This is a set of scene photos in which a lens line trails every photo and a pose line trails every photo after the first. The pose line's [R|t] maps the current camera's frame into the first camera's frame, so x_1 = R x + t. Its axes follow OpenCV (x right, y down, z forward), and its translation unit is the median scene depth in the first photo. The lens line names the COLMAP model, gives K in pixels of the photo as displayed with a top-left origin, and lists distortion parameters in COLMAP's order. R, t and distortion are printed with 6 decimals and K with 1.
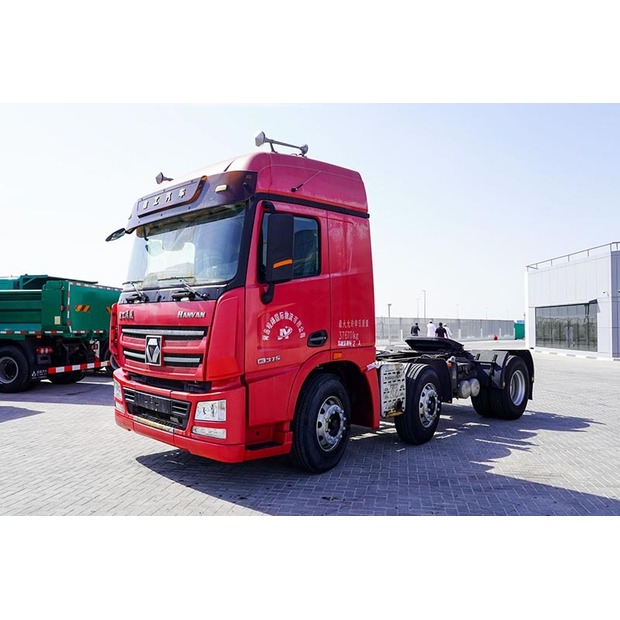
lens RADIAL K [[541.9, 0, 309.1], [0, 541.9, 309.9], [0, 0, 1]] dist [-0.022570, 0.004507]
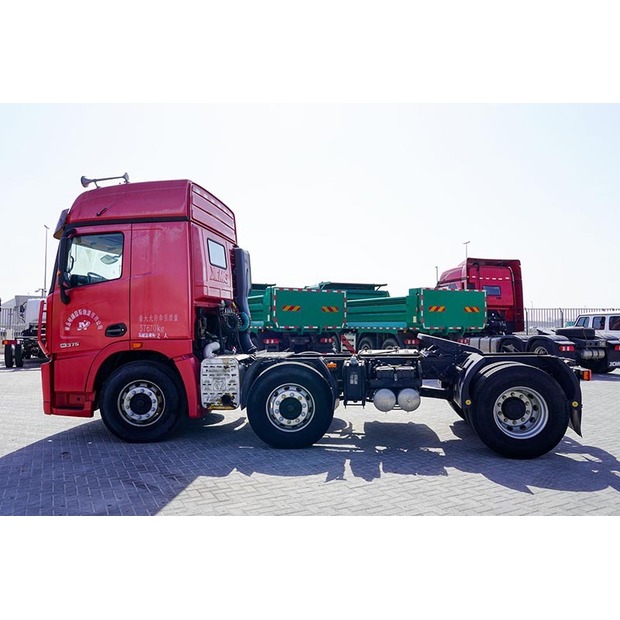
lens RADIAL K [[499.8, 0, 308.4], [0, 499.8, 312.3], [0, 0, 1]] dist [-0.064213, 0.007633]
pose [[0.626923, -0.015842, -0.778920, 1.114960], [0.019281, 0.999803, -0.004817, 0.024610], [0.778842, -0.011999, 0.627105, 0.610753]]
